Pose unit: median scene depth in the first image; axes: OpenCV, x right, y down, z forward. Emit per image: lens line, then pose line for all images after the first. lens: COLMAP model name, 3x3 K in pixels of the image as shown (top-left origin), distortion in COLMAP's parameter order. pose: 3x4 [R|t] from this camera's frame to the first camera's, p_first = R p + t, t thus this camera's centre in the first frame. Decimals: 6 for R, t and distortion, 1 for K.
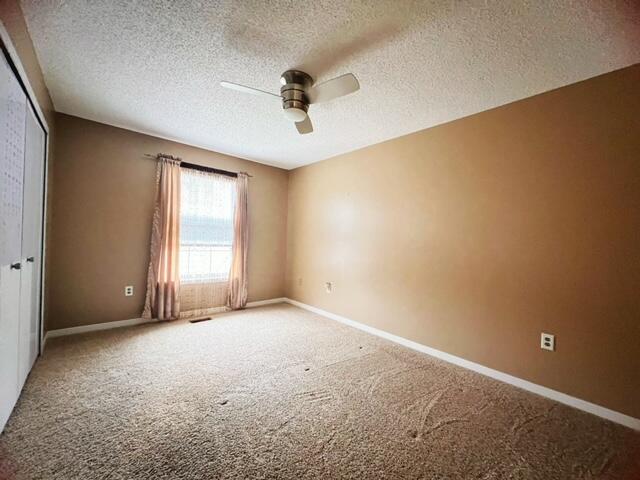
lens RADIAL K [[256.2, 0, 322.4], [0, 256.2, 239.8], [0, 0, 1]] dist [-0.000216, -0.000132]
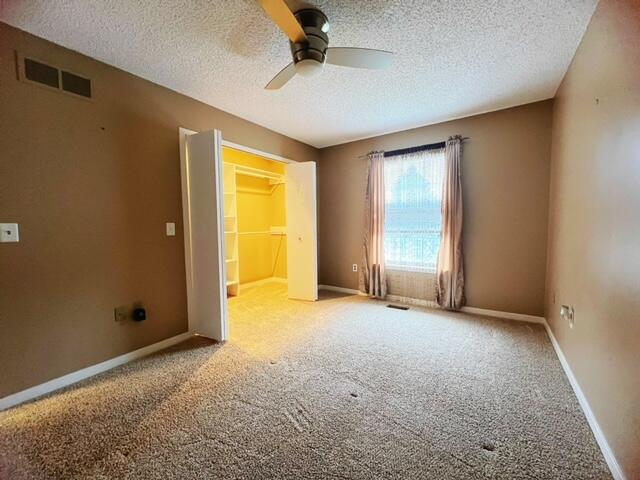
lens RADIAL K [[256.2, 0, 322.1], [0, 256.2, 241.0], [0, 0, 1]] dist [-0.000216, -0.000132]
pose [[0.249476, 0.026125, -0.968029, 0.408101], [0.019985, 0.999284, 0.032120, 0.019725], [0.968175, -0.027360, 0.248775, 0.476158]]
